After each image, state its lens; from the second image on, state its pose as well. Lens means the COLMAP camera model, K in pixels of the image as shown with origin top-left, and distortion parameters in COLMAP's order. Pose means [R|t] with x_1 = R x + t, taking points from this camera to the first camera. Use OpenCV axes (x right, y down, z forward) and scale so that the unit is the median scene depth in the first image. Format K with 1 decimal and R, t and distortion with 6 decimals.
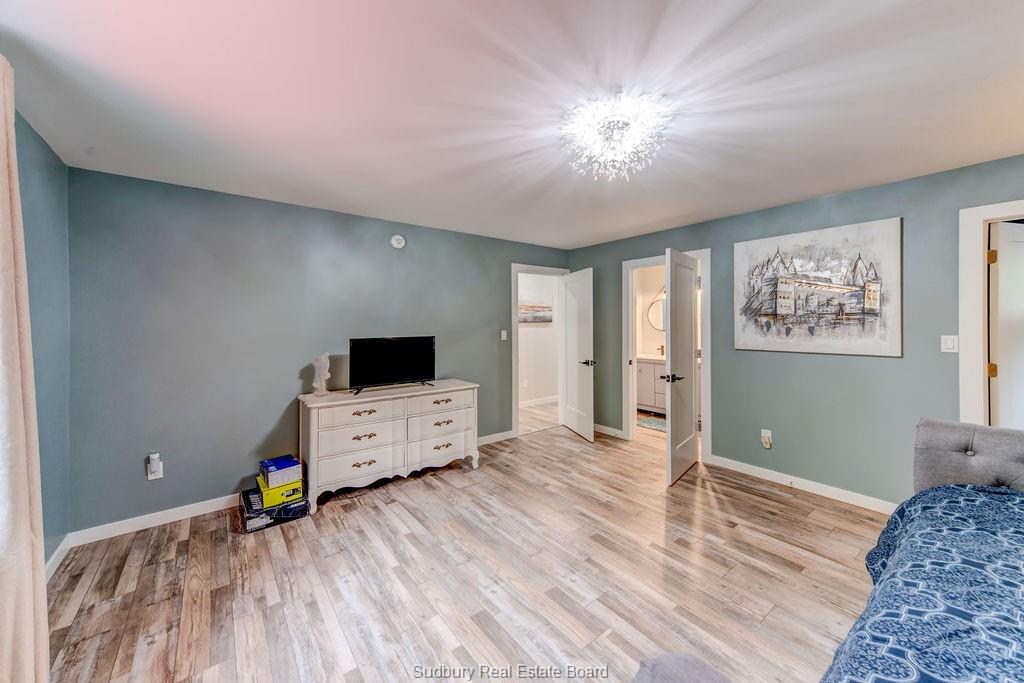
lens RADIAL K [[373.6, 0, 496.6], [0, 373.6, 322.9], [0, 0, 1]] dist [0.014905, 0.000107]
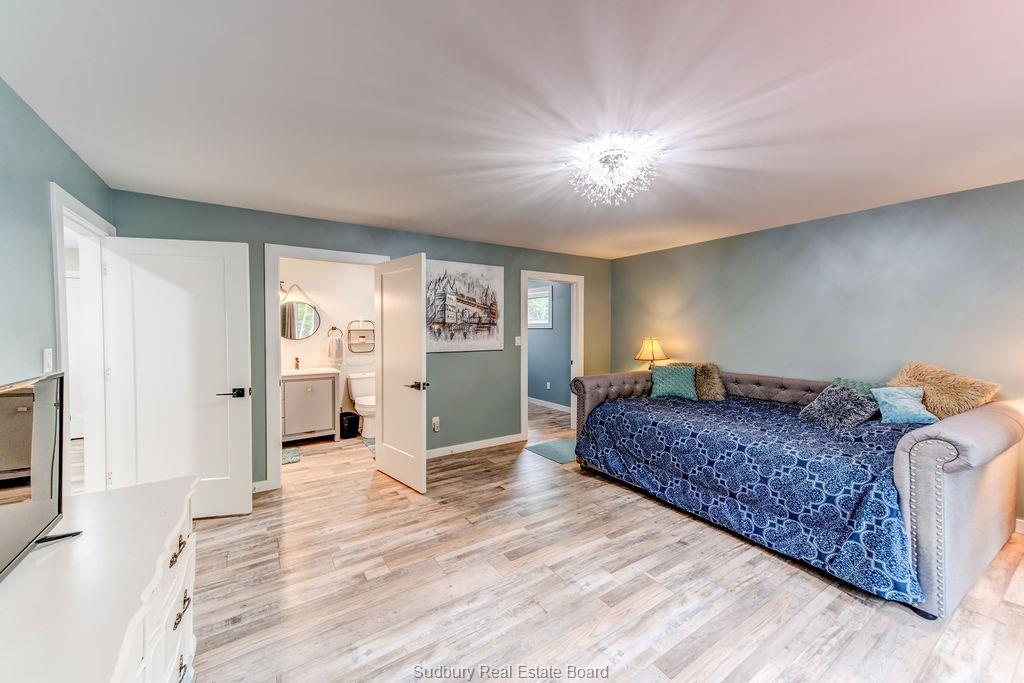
lens RADIAL K [[373.6, 0, 509.7], [0, 373.6, 335.9], [0, 0, 1]] dist [0.014905, 0.000107]
pose [[0.085902, -0.015431, 0.996184, -0.522374], [0.002366, 0.999880, 0.015284, 0.002299], [-0.996301, 0.001044, 0.085929, 0.722827]]
